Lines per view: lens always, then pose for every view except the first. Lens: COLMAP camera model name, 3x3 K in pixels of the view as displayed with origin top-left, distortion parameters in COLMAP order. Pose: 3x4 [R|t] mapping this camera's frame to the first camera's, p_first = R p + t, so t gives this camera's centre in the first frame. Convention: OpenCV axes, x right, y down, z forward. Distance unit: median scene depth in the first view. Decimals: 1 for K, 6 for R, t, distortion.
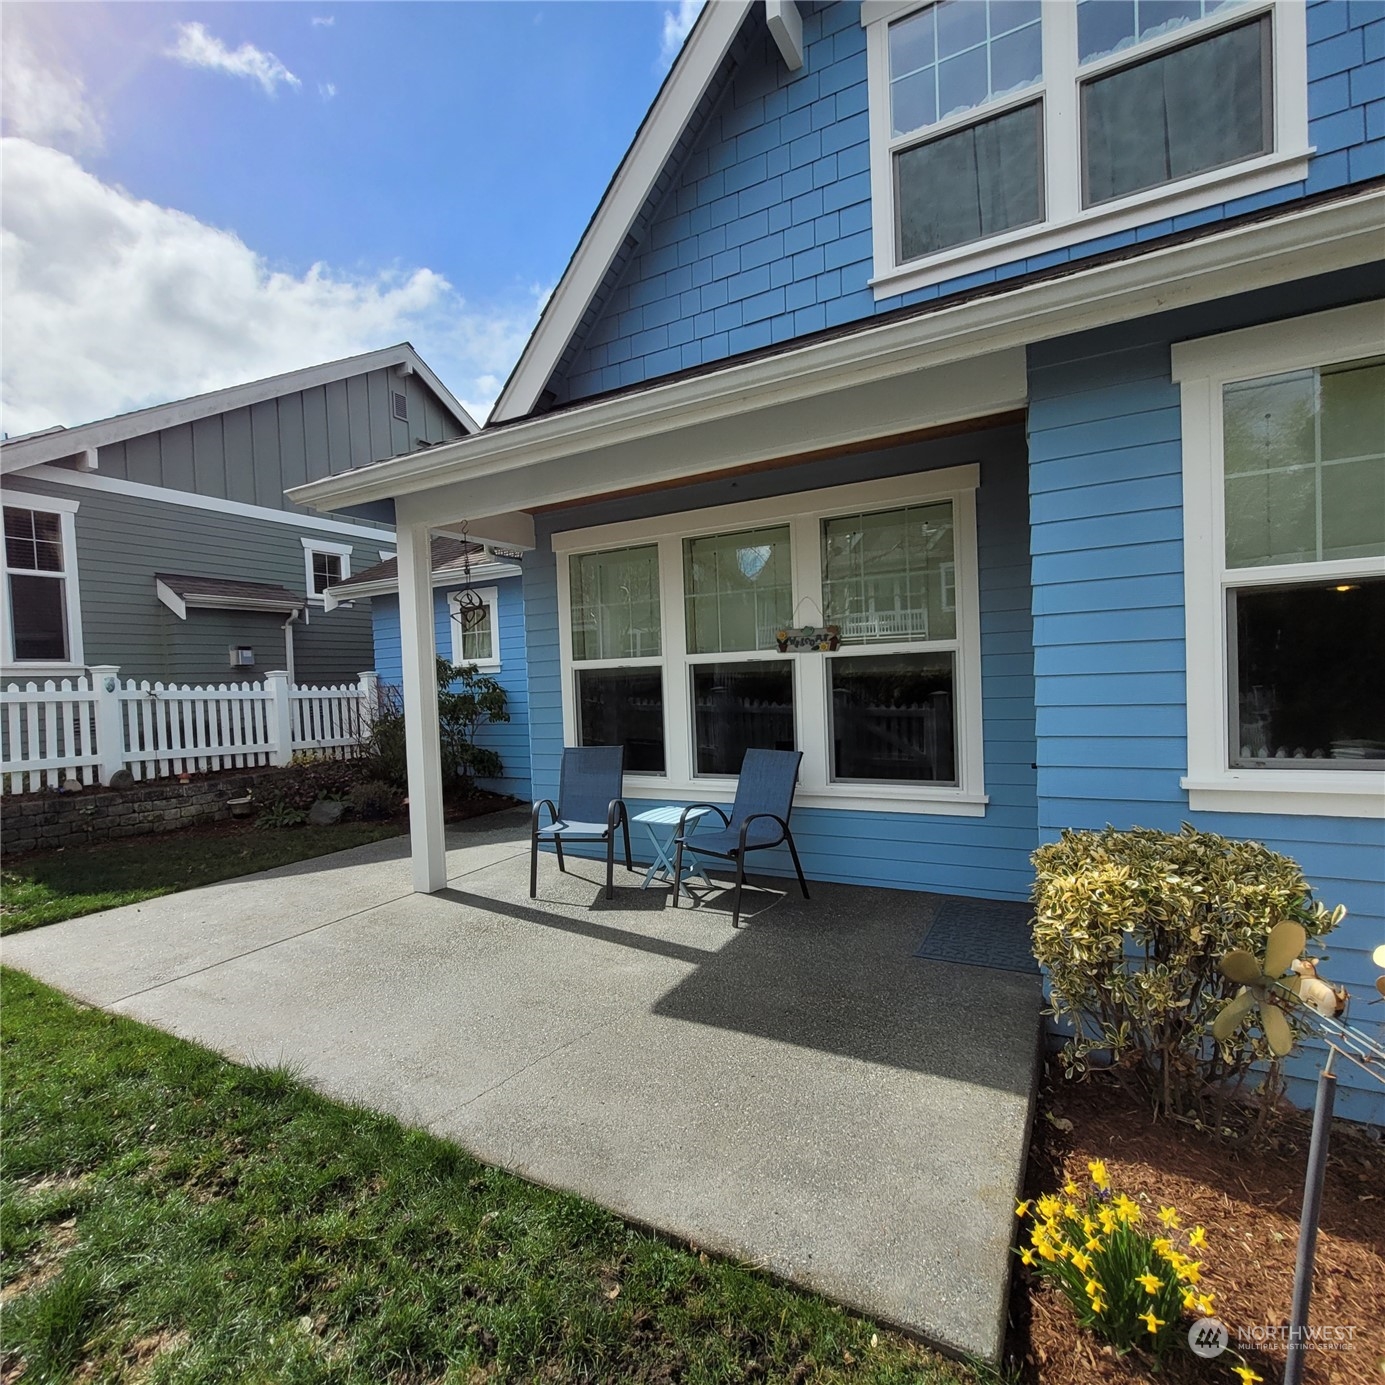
lens RADIAL K [[720.9, 0, 696.3], [0, 720.9, 697.1], [0, 0, 1]] dist [-0.001540, 0.000811]
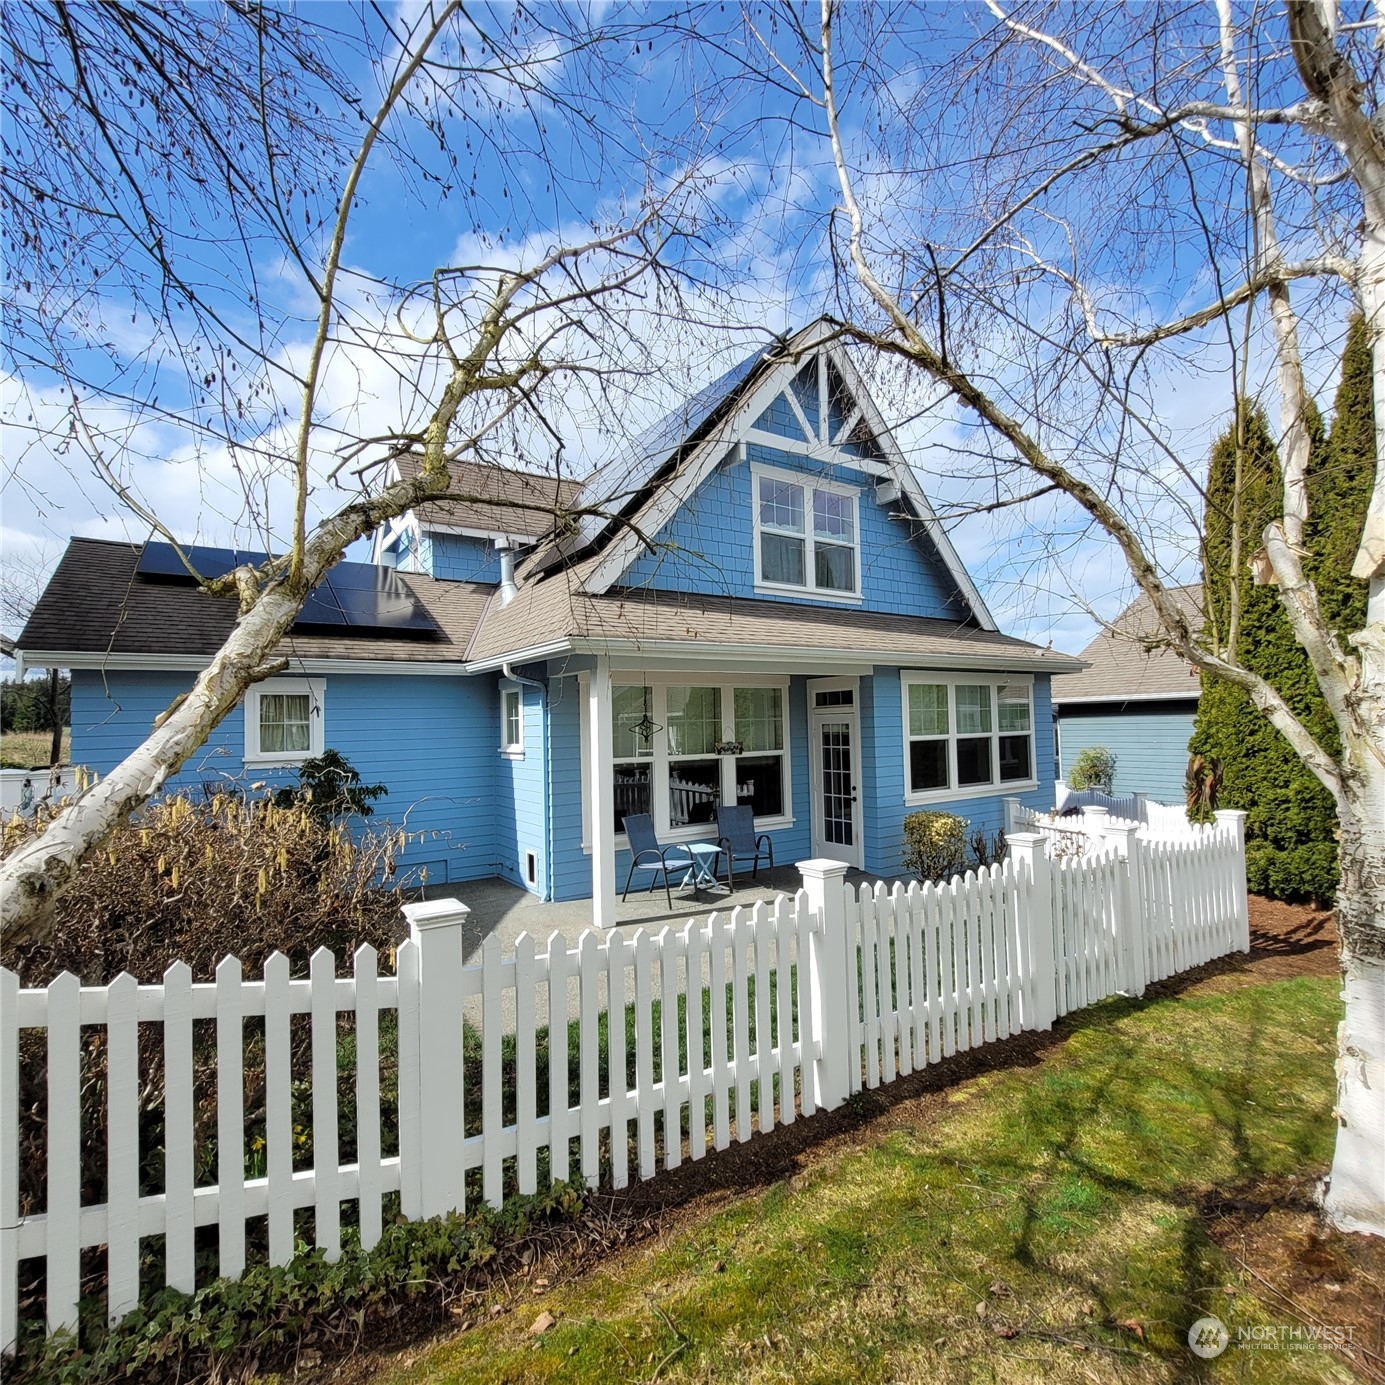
lens RADIAL K [[720.9, 0, 692.1], [0, 720.9, 696.8], [0, 0, 1]] dist [-0.001540, 0.000811]
pose [[0.454596, 0.065410, 0.888293, -1.496970], [0.032023, 0.995455, -0.089689, -0.043012], [-0.890122, 0.069218, 0.450435, 0.180043]]
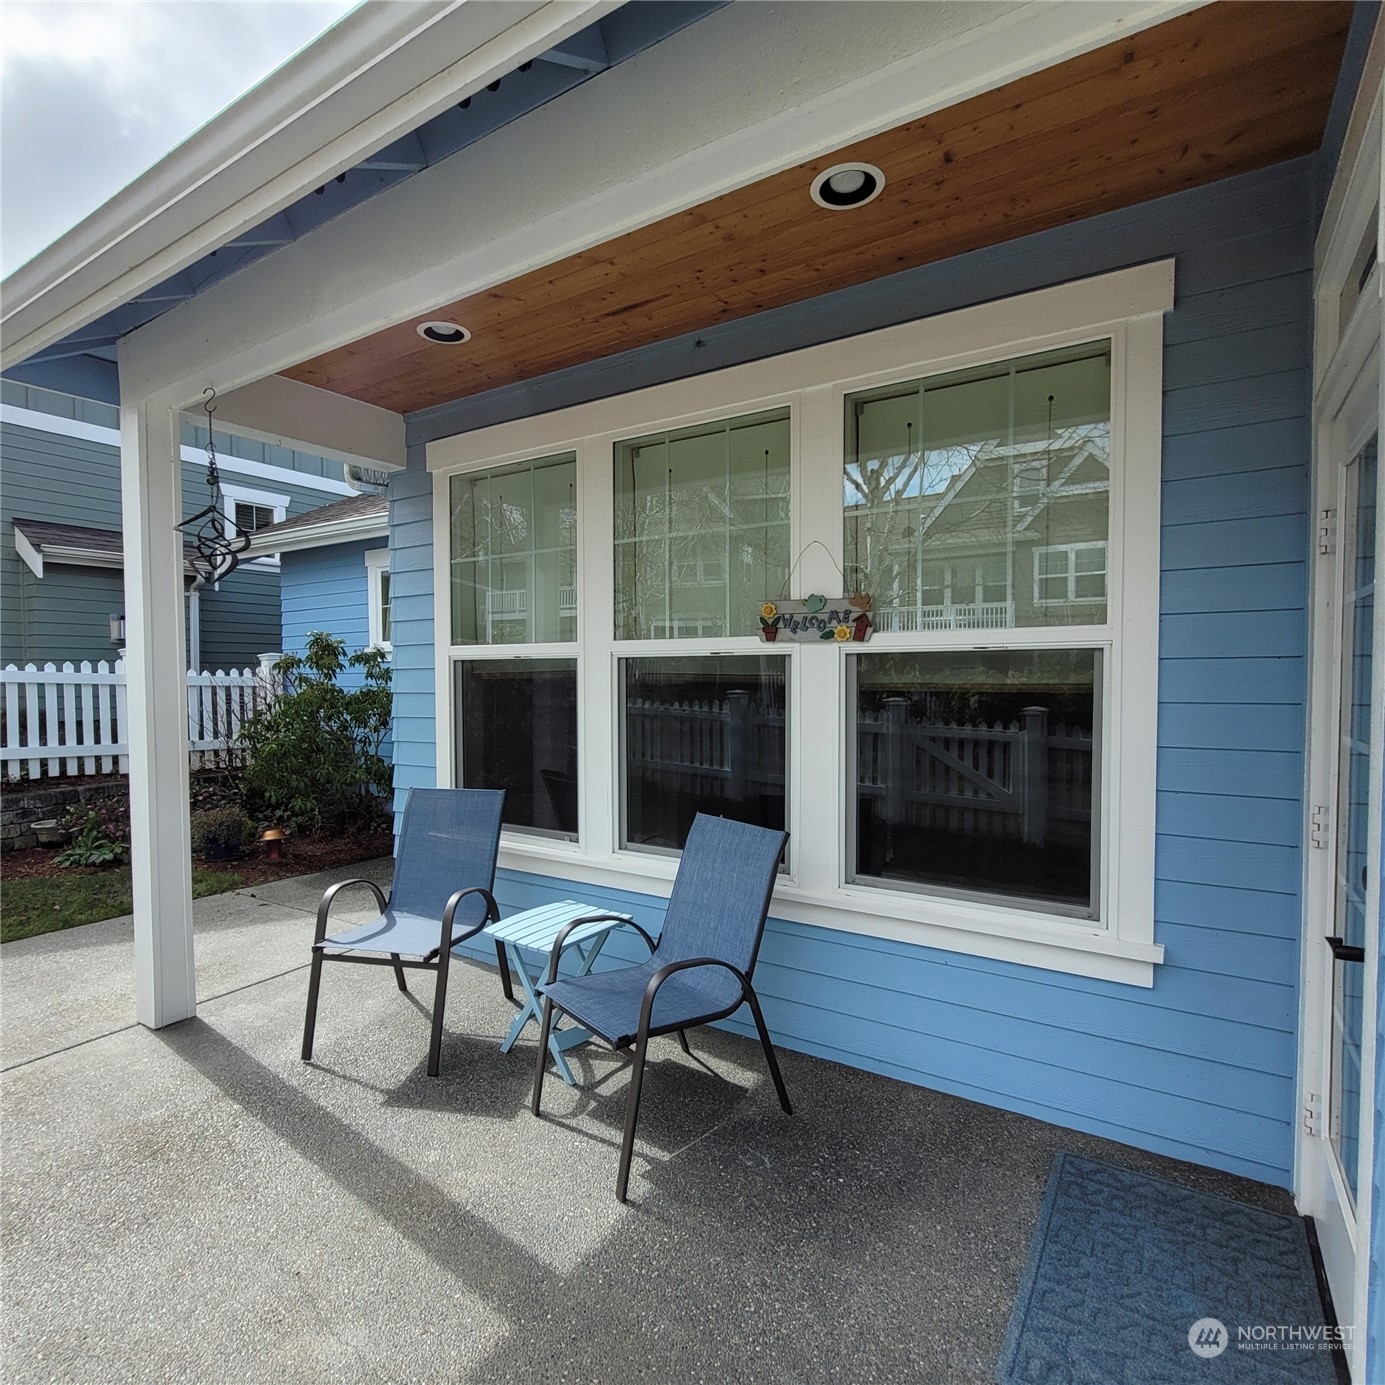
lens RADIAL K [[779.1, 0, 691.1], [0, 779.1, 698.7], [0, 0, 1]] dist [0.005742, 0.000031]
pose [[0.996406, 0.038346, -0.075523, 0.098909], [-0.037842, 0.999251, 0.008093, -0.019118], [0.075777, -0.005206, 0.997111, 0.369140]]
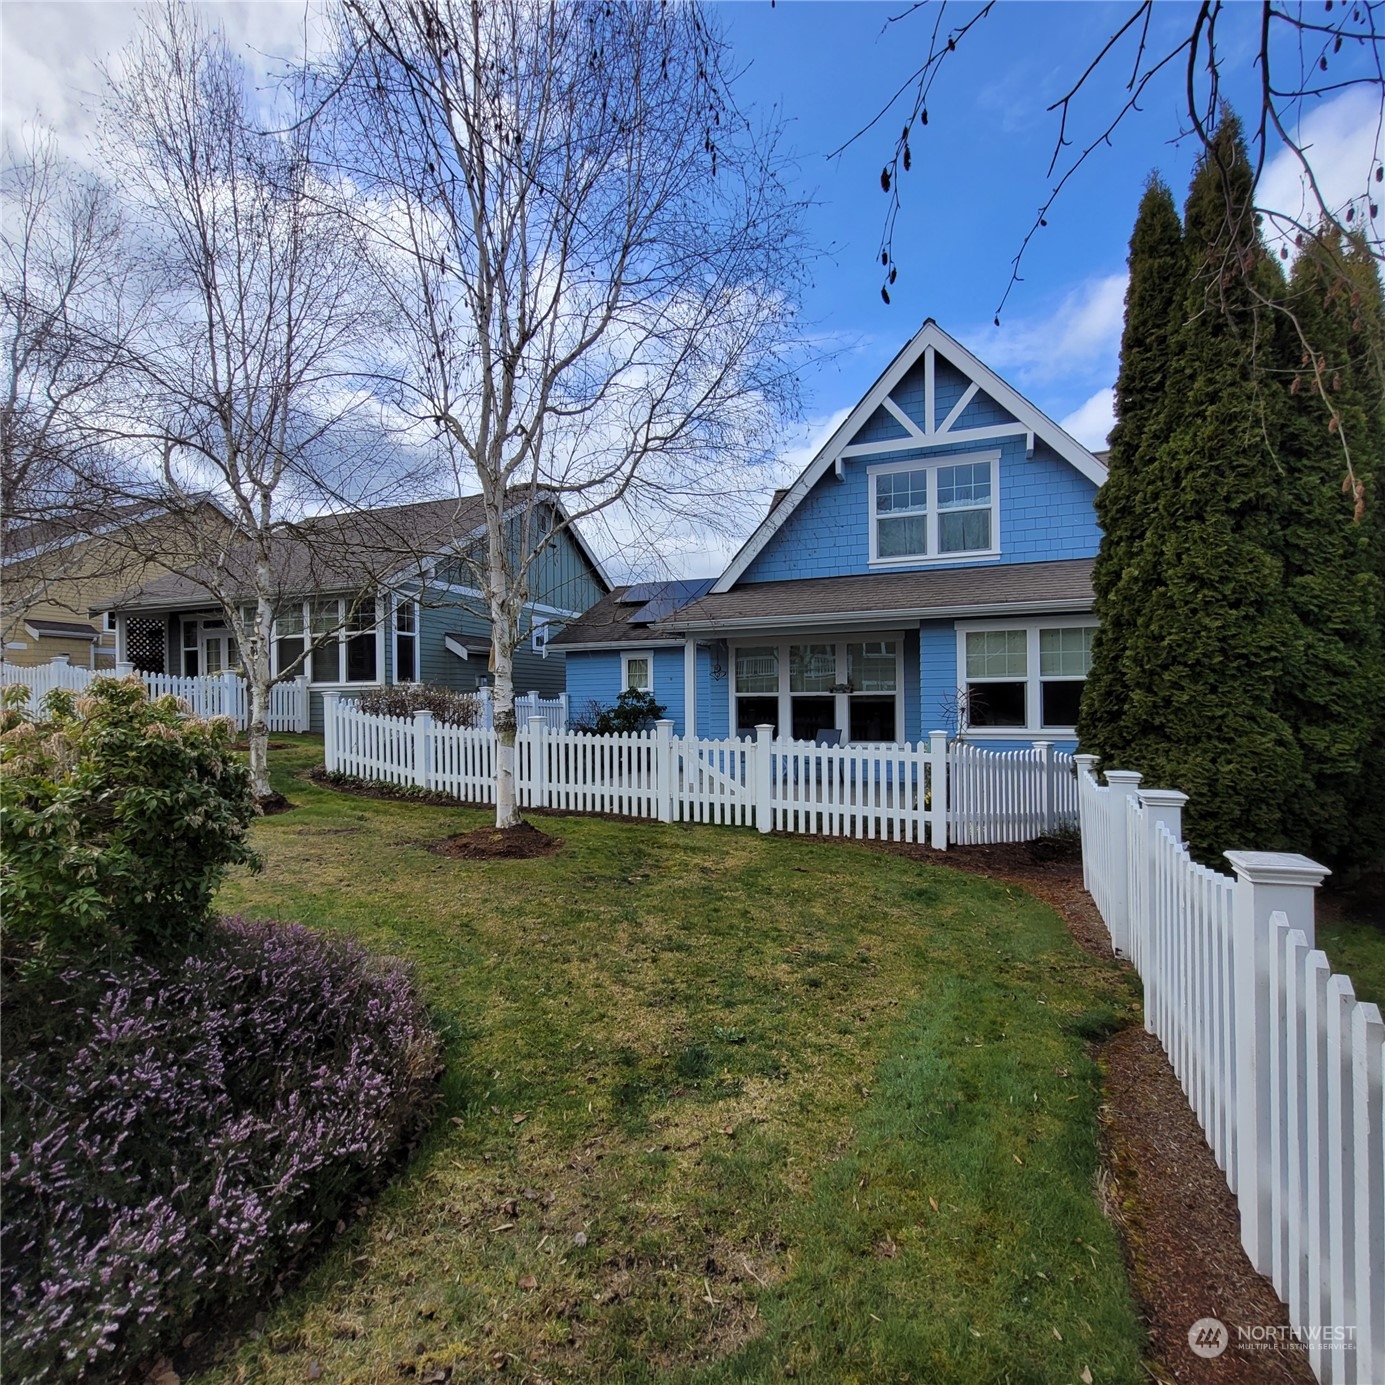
lens RADIAL K [[720.9, 0, 690.6], [0, 720.9, 688.6], [0, 0, 1]] dist [-0.001540, 0.000811]
pose [[0.991918, 0.034769, 0.122022, -0.659219], [-0.028403, 0.998163, -0.053524, 0.072456], [-0.123658, 0.049626, 0.991083, -1.433088]]
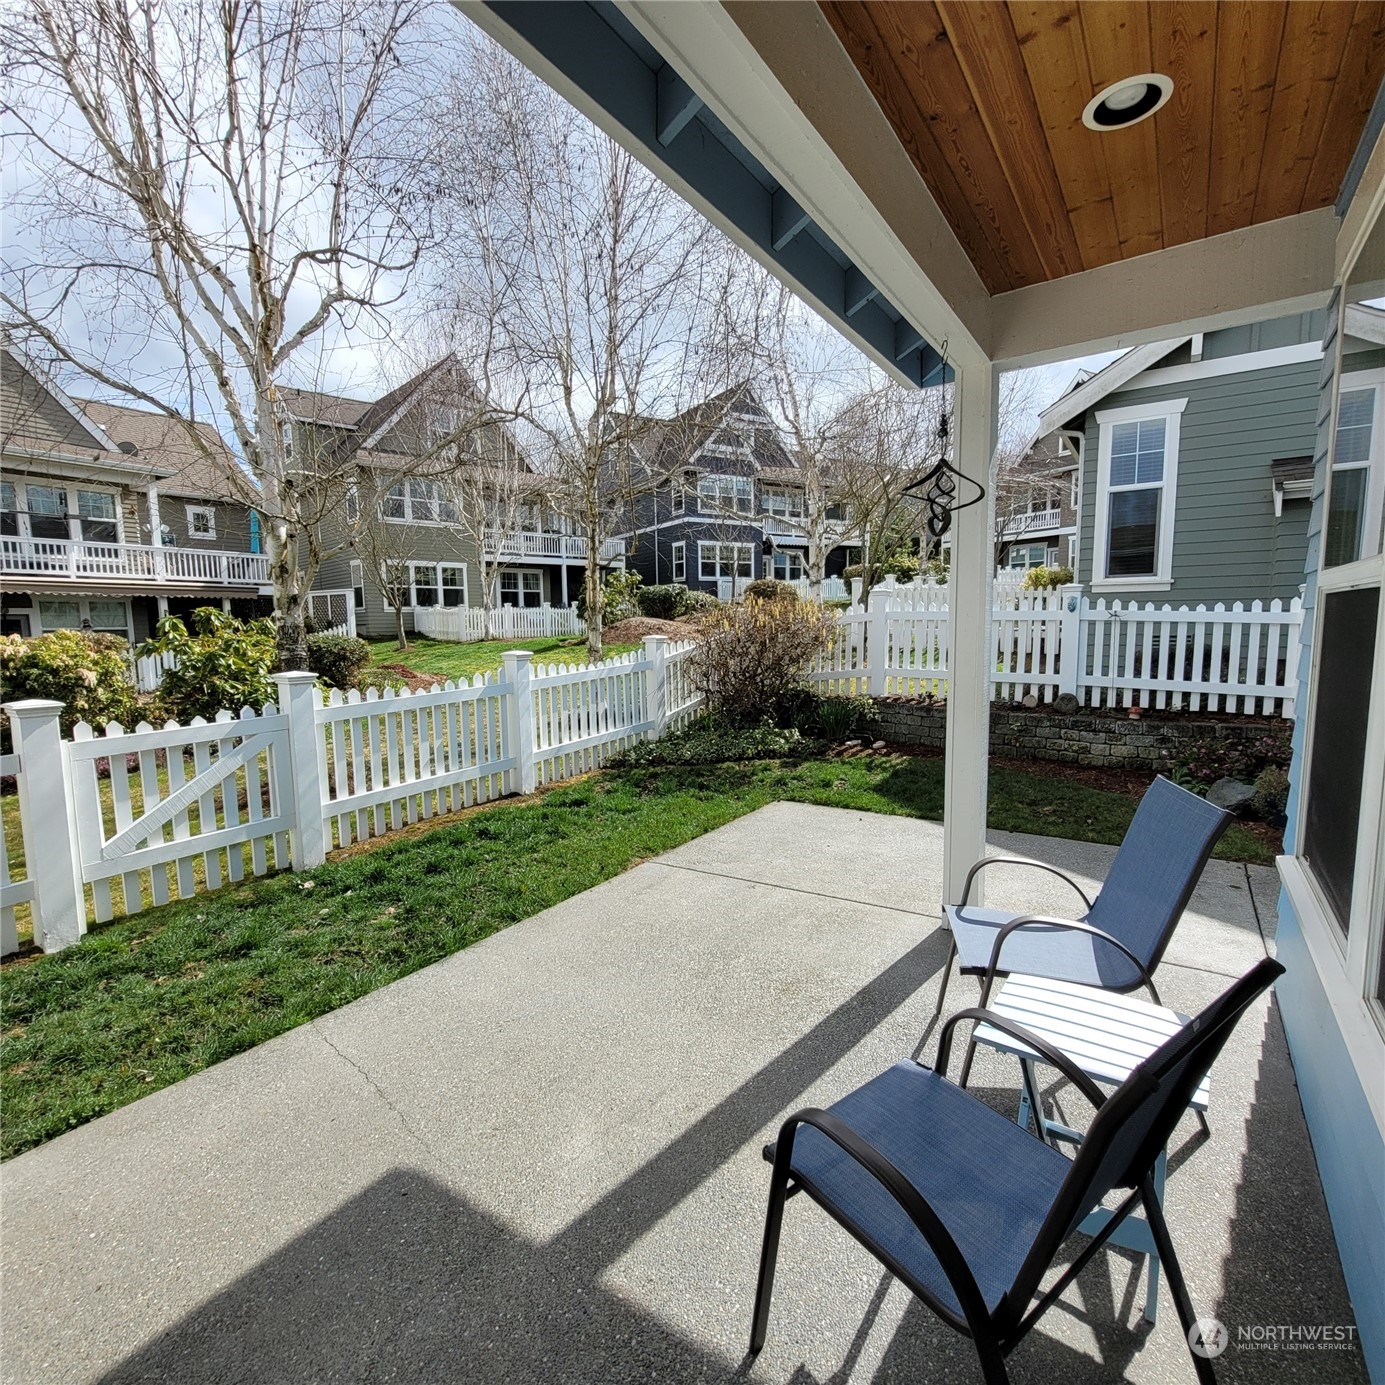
lens RADIAL K [[720.9, 0, 680.1], [0, 720.9, 702.4], [0, 0, 1]] dist [-0.001540, 0.000811]
pose [[-0.104929, 0.150217, -0.983069, 0.278278], [-0.005146, 0.988431, 0.151585, -0.040504], [0.994466, 0.020964, -0.102942, 0.760776]]
